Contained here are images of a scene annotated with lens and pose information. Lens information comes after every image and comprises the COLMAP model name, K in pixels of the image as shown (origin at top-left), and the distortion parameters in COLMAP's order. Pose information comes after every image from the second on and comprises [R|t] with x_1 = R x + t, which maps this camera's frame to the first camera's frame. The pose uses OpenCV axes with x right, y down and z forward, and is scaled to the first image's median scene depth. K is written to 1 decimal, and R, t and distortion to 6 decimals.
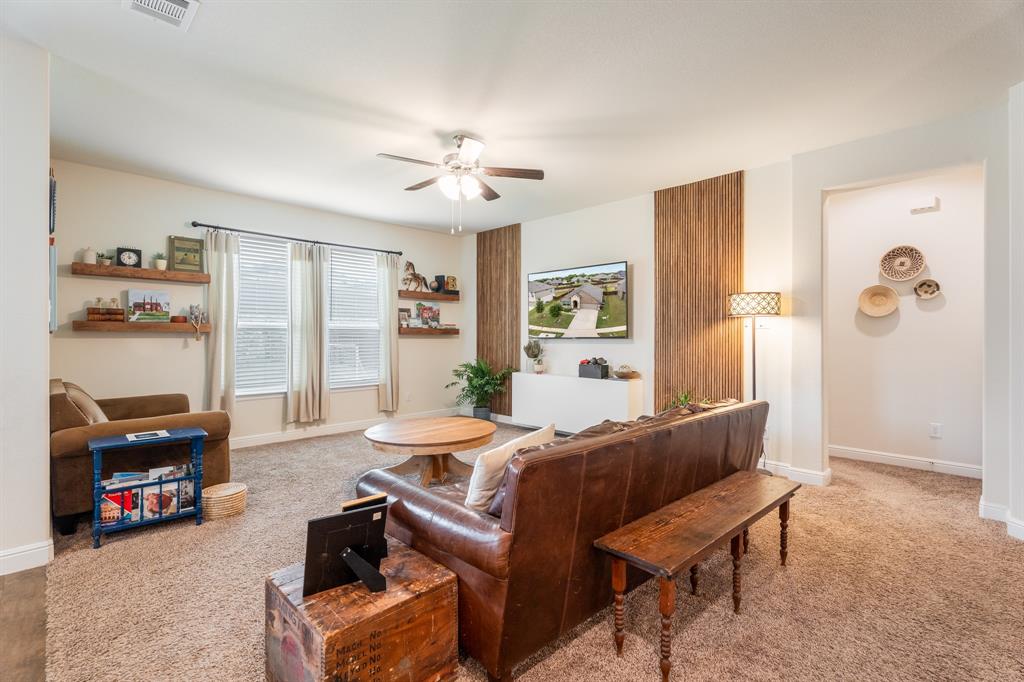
lens RADIAL K [[463.6, 0, 511.5], [0, 463.6, 336.7], [0, 0, 1]] dist [0.000794, 0.001077]
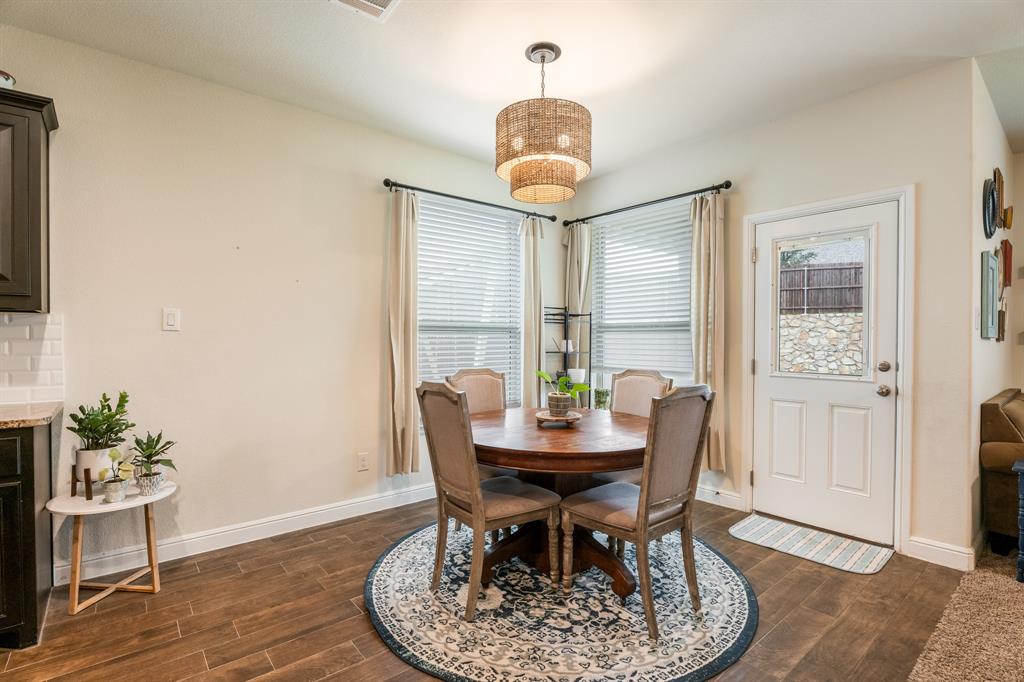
lens RADIAL K [[481.0, 0, 512.4], [0, 481.0, 344.0], [0, 0, 1]] dist [-0.013947, -0.000337]
pose [[-0.097439, 0.008171, -0.995208, 0.053831], [-0.003290, 0.999958, 0.008532, -0.002997], [0.995236, 0.004105, -0.097408, 0.062899]]
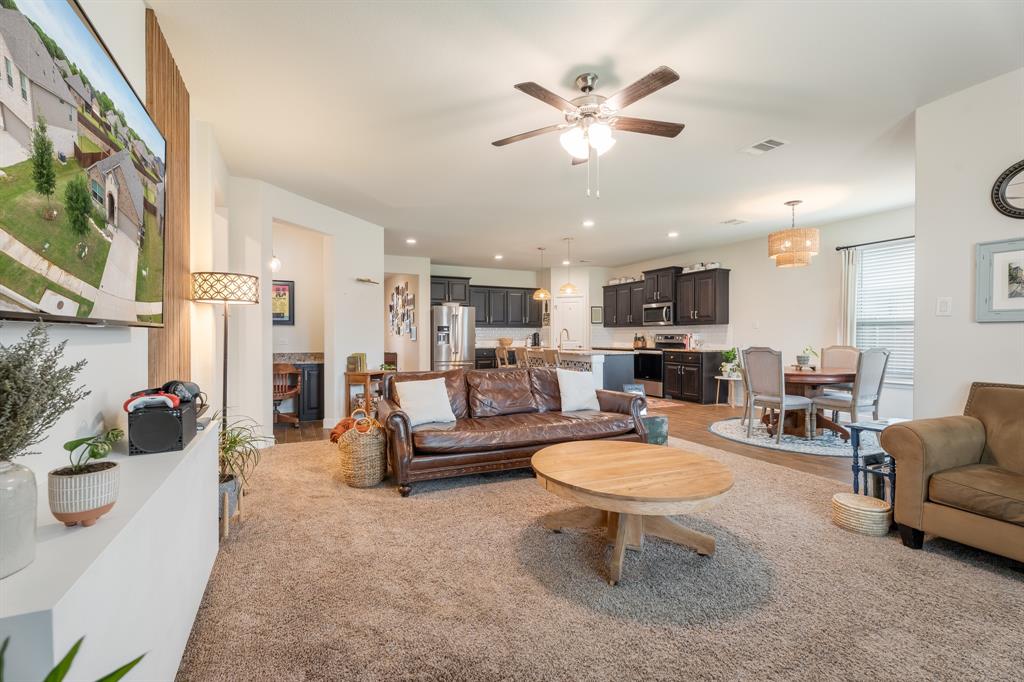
lens RADIAL K [[459.8, 0, 512.0], [0, 459.8, 341.0], [0, 0, 1]] dist [-0.000794, 0.000108]
pose [[-0.945318, -0.004969, 0.326114, -0.184542], [-0.000514, 0.999905, 0.013744, 0.008455], [-0.326151, 0.012825, -0.945231, 1.325084]]
